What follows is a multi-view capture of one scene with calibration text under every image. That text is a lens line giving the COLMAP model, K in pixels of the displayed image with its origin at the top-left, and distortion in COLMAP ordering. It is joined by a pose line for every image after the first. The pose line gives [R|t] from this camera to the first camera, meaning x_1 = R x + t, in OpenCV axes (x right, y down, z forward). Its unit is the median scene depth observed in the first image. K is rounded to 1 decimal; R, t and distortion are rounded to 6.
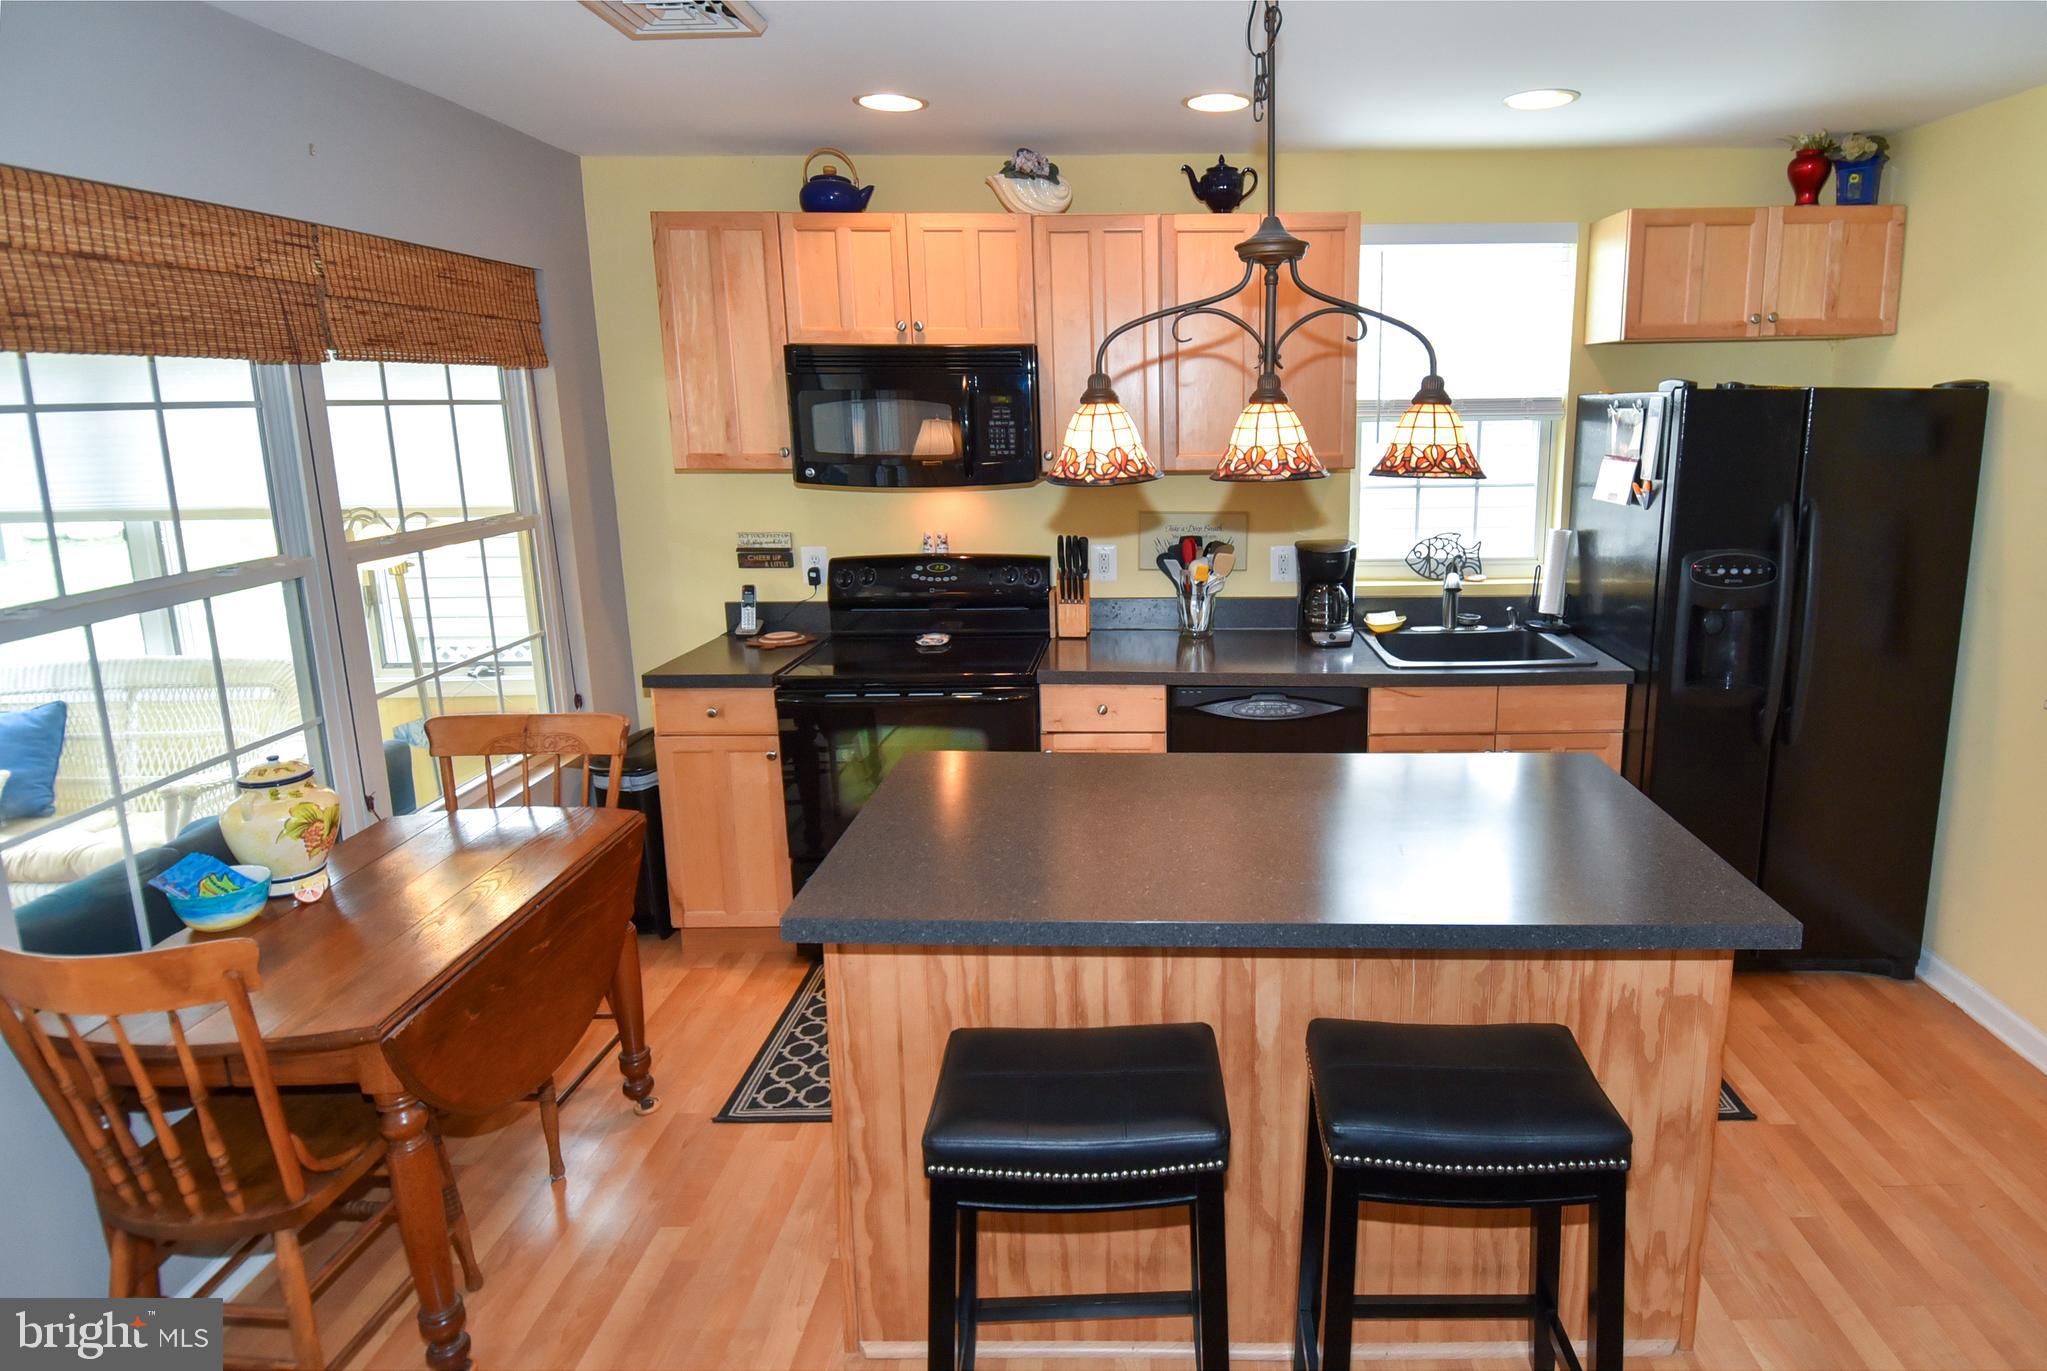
lens RADIAL K [[1233.5, 0, 1169.2], [0, 1233.5, 683.0], [0, 0, 1]] dist [-0.006059, -0.008540]
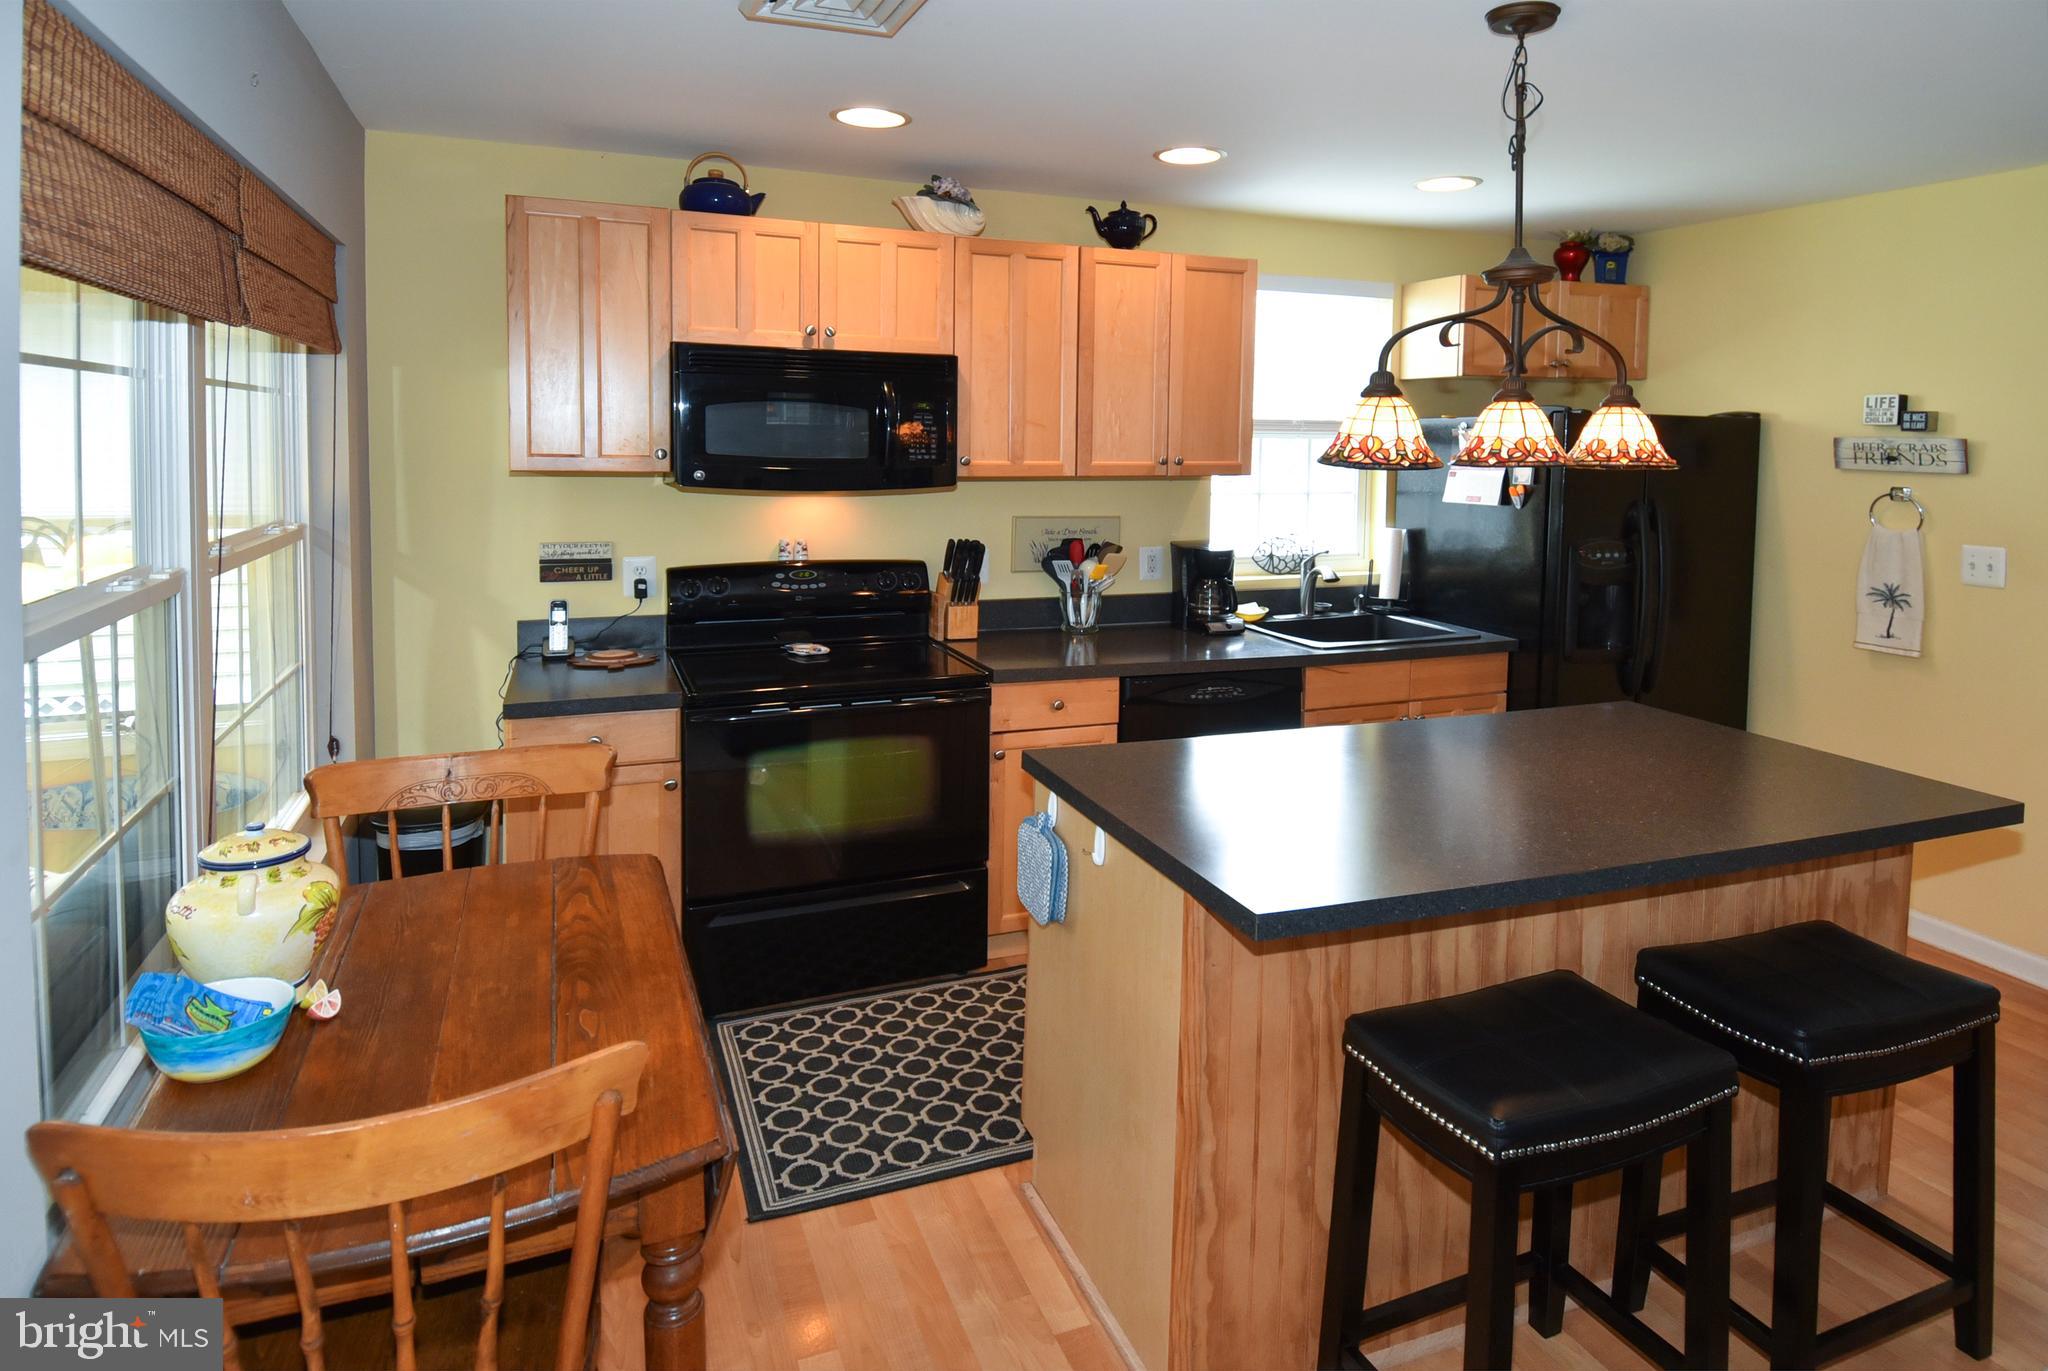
lens RADIAL K [[1132.9, 0, 1111.0], [0, 1132.9, 518.8], [0, 0, 1]] dist [0.011061, -0.032447]
pose [[0.922548, -0.002929, 0.385871, -0.348067], [0.061110, 0.988461, -0.138600, 0.001706], [-0.381013, 0.151445, 0.912082, 0.097684]]
